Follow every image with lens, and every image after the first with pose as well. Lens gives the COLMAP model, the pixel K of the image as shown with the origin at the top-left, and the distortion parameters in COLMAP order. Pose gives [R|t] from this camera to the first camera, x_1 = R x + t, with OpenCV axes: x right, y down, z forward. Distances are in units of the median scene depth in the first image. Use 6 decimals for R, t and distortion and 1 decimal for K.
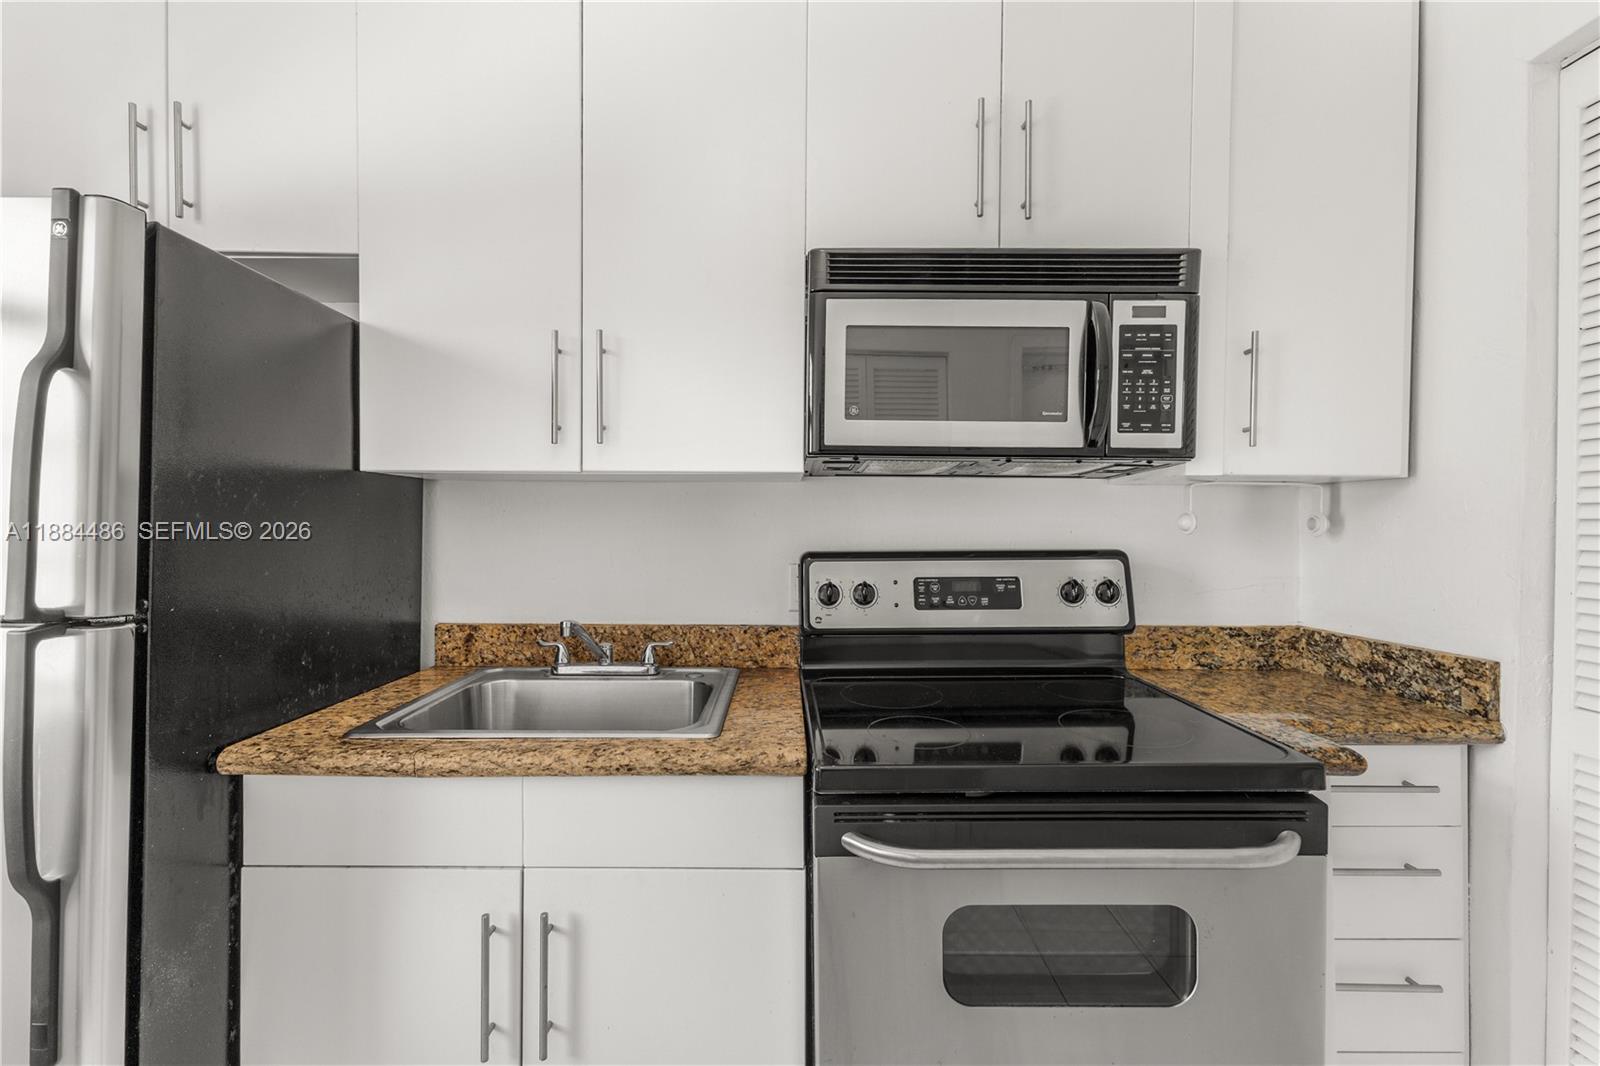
lens RADIAL K [[709.3, 0, 783.6], [0, 709.3, 536.5], [0, 0, 1]] dist [0.017962, -0.002509]
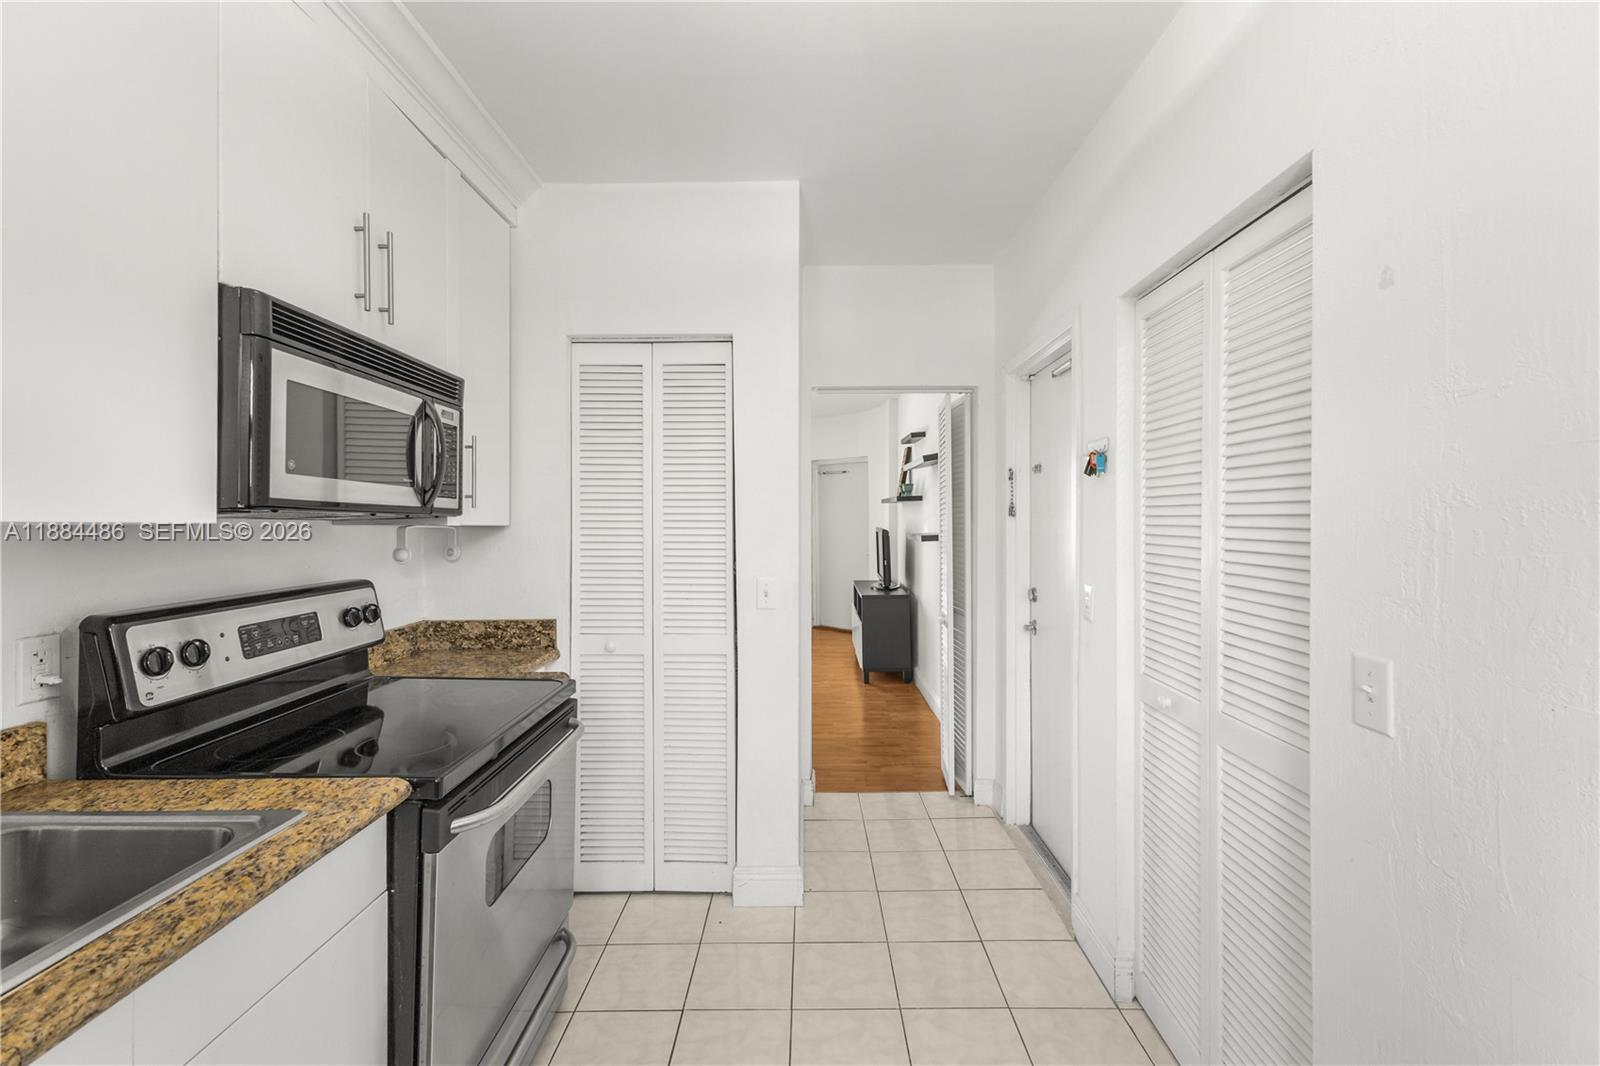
lens RADIAL K [[709.3, 0, 794.1], [0, 709.3, 517.7], [0, 0, 1]] dist [0.017962, -0.002509]
pose [[-0.007679, 0.001446, 0.999969, -0.921368], [0.011414, 0.999934, -0.001358, -0.092958], [-0.999905, 0.011403, -0.007695, 0.296697]]
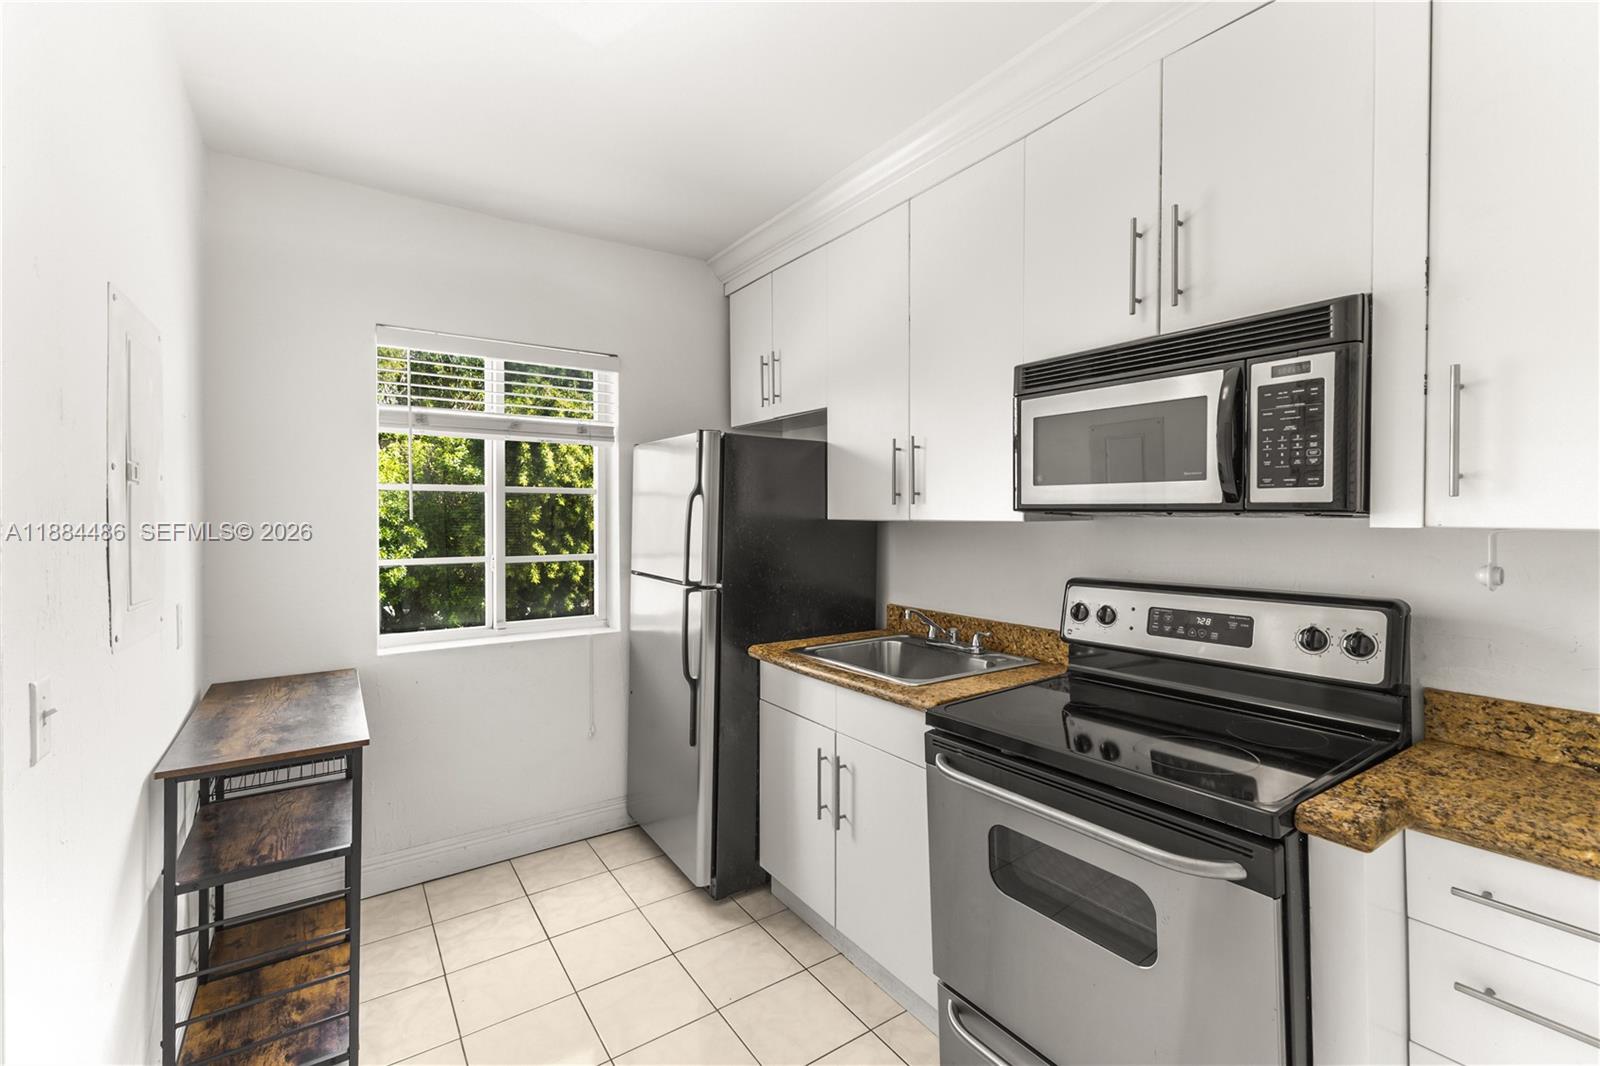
lens RADIAL K [[709.3, 0, 816.1], [0, 709.3, 527.7], [0, 0, 1]] dist [0.017962, -0.002509]
pose [[0.588460, 0.016061, -0.808367, 0.932600], [-0.011920, 0.999866, 0.011189, -0.090656], [0.808439, 0.003052, 0.588573, -0.149246]]
